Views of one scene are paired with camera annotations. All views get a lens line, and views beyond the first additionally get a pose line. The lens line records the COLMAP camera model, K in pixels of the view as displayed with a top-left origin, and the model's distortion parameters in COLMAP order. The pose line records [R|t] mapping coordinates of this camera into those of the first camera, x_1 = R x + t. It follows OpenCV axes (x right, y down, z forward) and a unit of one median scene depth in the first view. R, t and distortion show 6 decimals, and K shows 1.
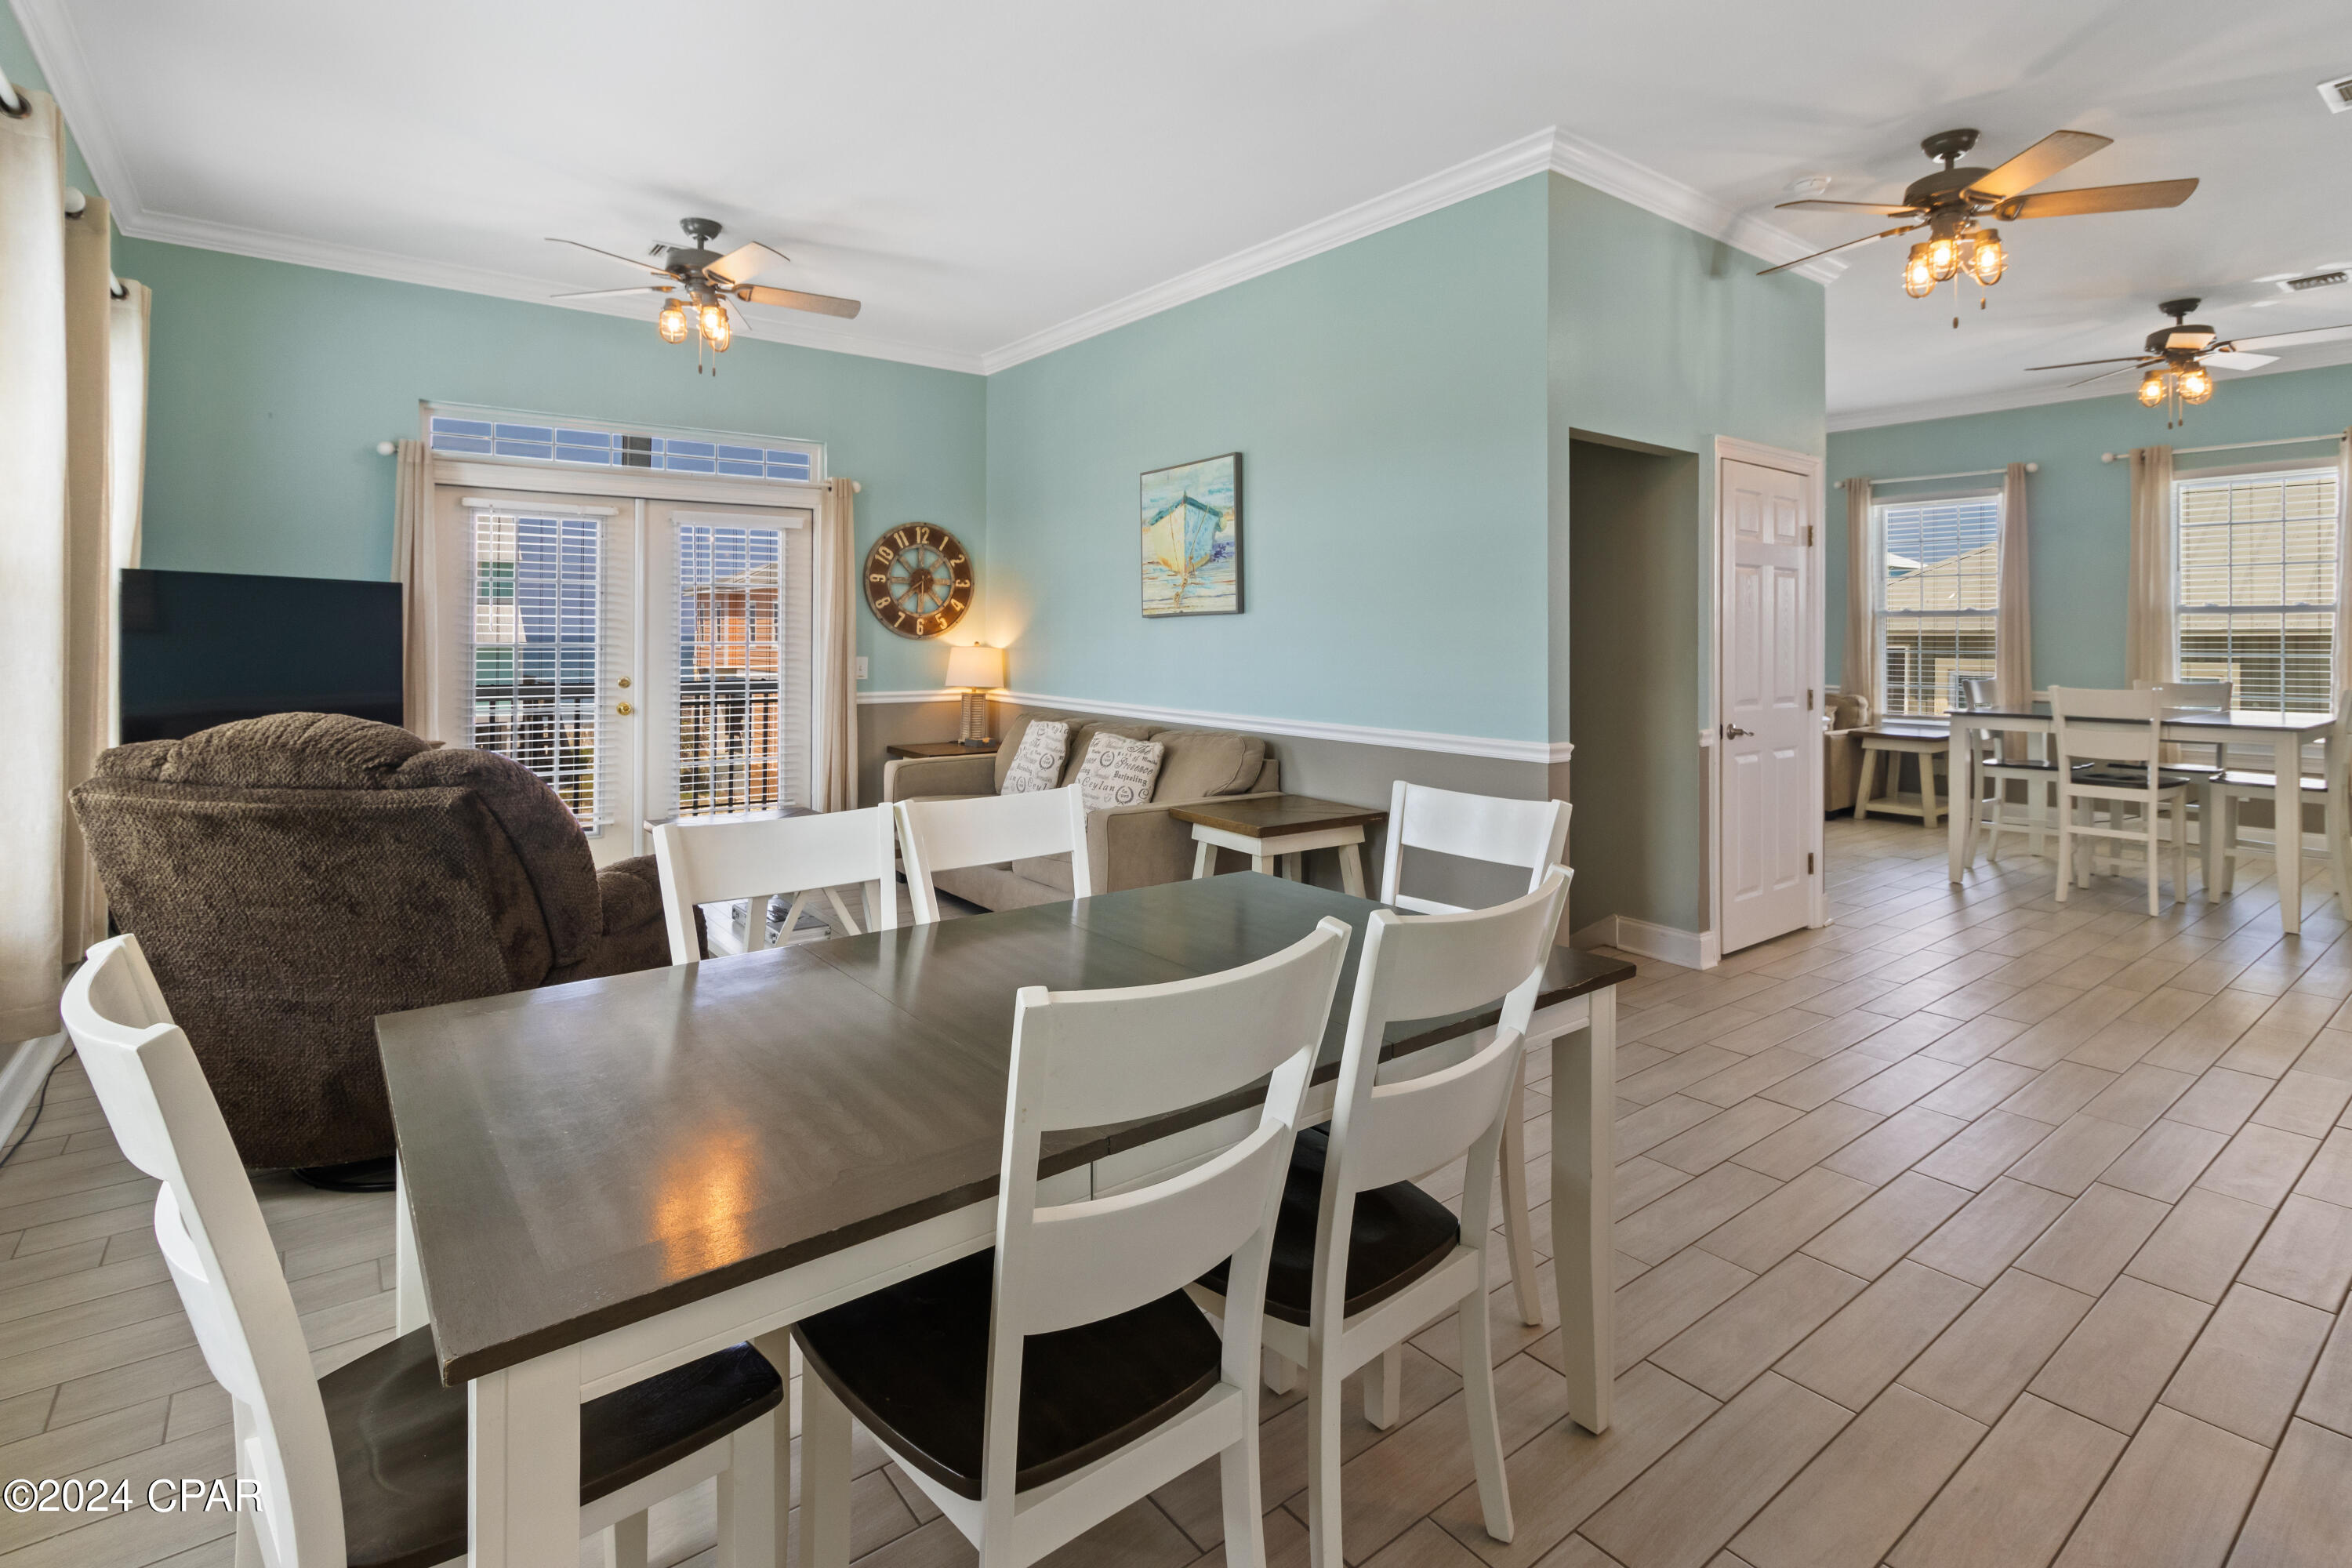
lens RADIAL K [[1119.2, 0, 1176.2], [0, 1119.2, 630.9], [0, 0, 1]] dist [0.001310, -0.000140]
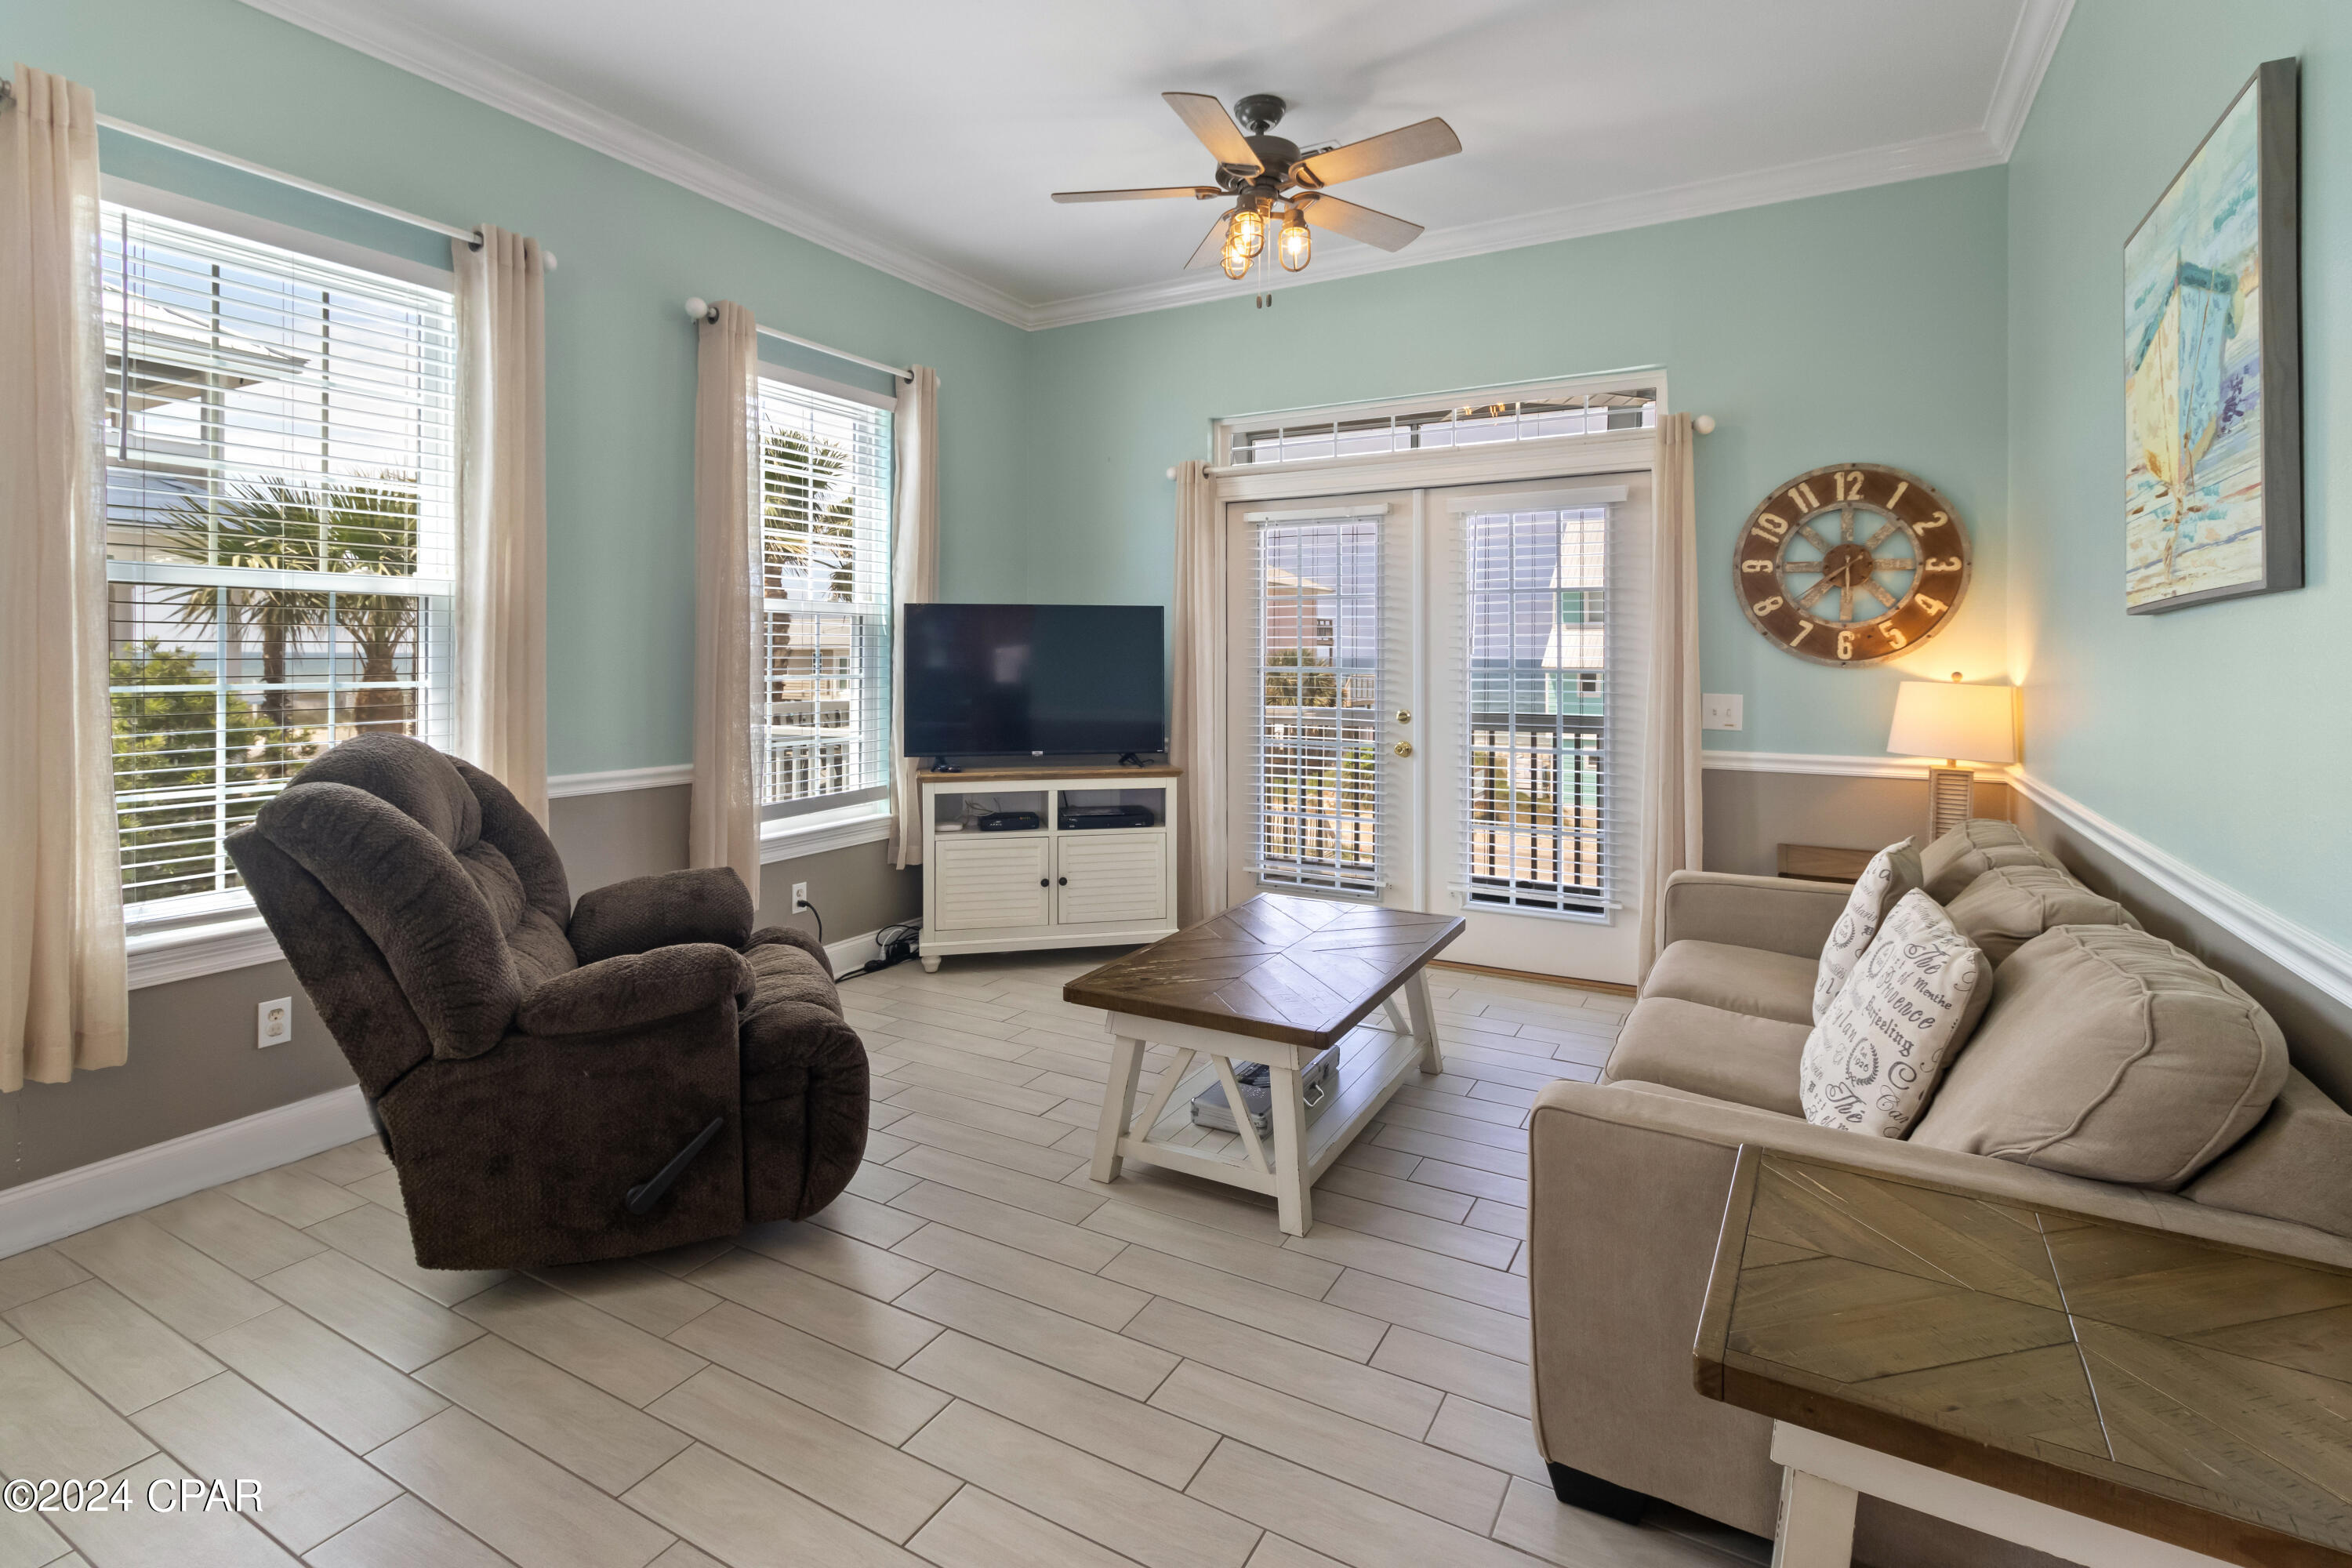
lens RADIAL K [[1118.0, 0, 1178.7], [0, 1118.0, 651.4], [0, 0, 1]] dist [0.002411, 0.000185]
pose [[0.400667, -0.005601, -0.916207, 0.165273], [0.002437, 0.999984, -0.005047, 0.001787], [0.916221, -0.000211, 0.400674, 0.463512]]
